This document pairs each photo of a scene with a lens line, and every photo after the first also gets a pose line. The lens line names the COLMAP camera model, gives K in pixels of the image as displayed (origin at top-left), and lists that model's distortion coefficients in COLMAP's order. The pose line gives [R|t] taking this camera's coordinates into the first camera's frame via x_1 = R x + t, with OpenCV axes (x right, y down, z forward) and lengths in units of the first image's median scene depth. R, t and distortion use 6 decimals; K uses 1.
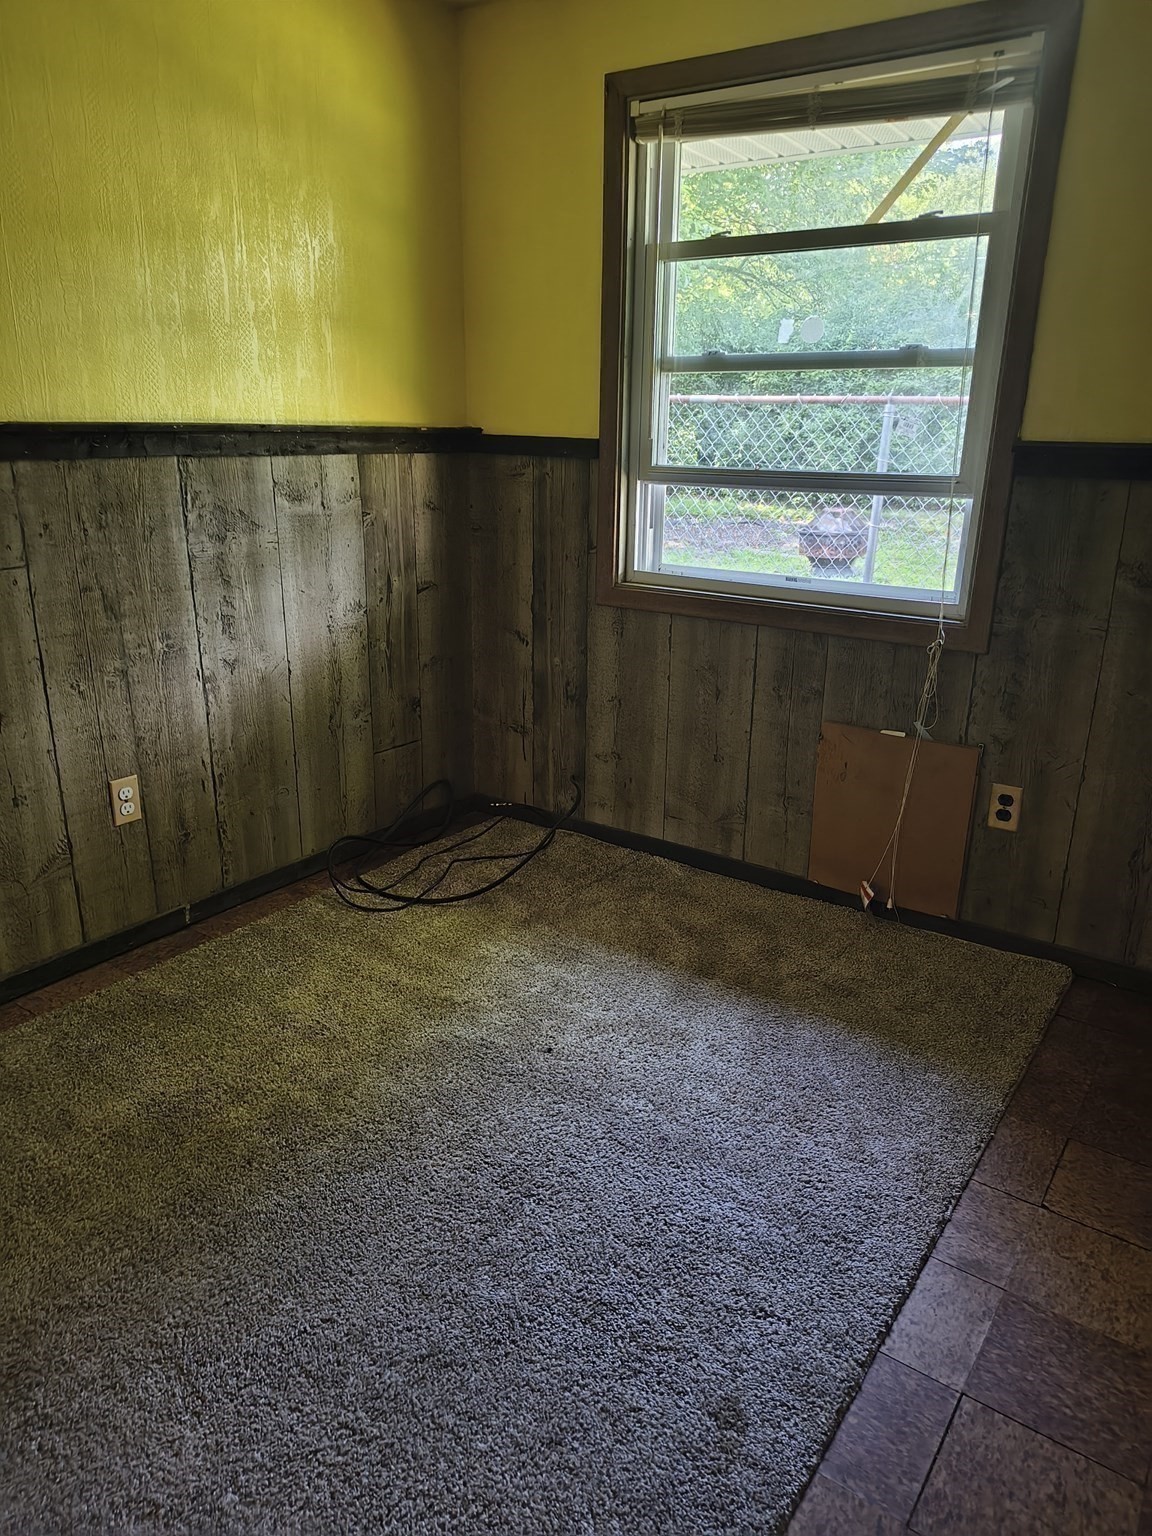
lens RADIAL K [[1050.2, 0, 577.3], [0, 1050.2, 766.2], [0, 0, 1]] dist [0.058030, -0.060828]
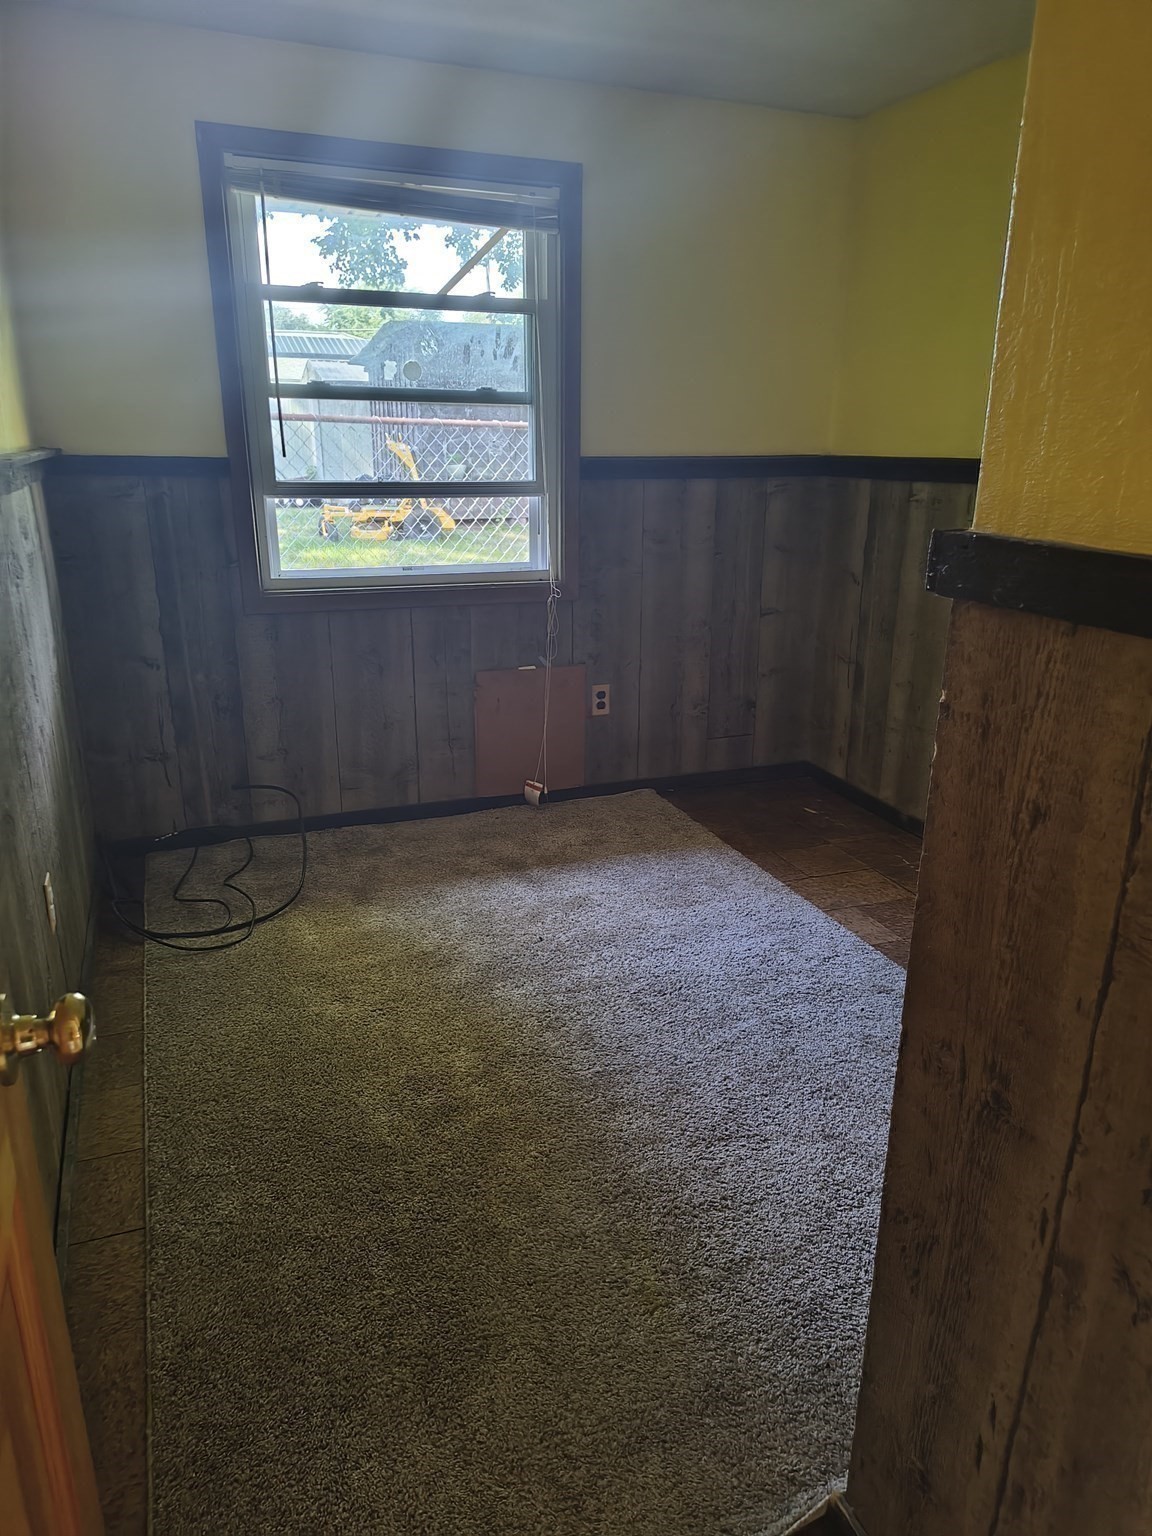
lens RADIAL K [[1050.2, 0, 577.3], [0, 1050.2, 766.2], [0, 0, 1]] dist [0.058030, -0.060828]
pose [[0.554834, -0.256159, 0.791544, -0.760260], [0.256365, 0.957764, 0.130251, -0.068603], [-0.791477, 0.130656, 0.597071, 0.140243]]
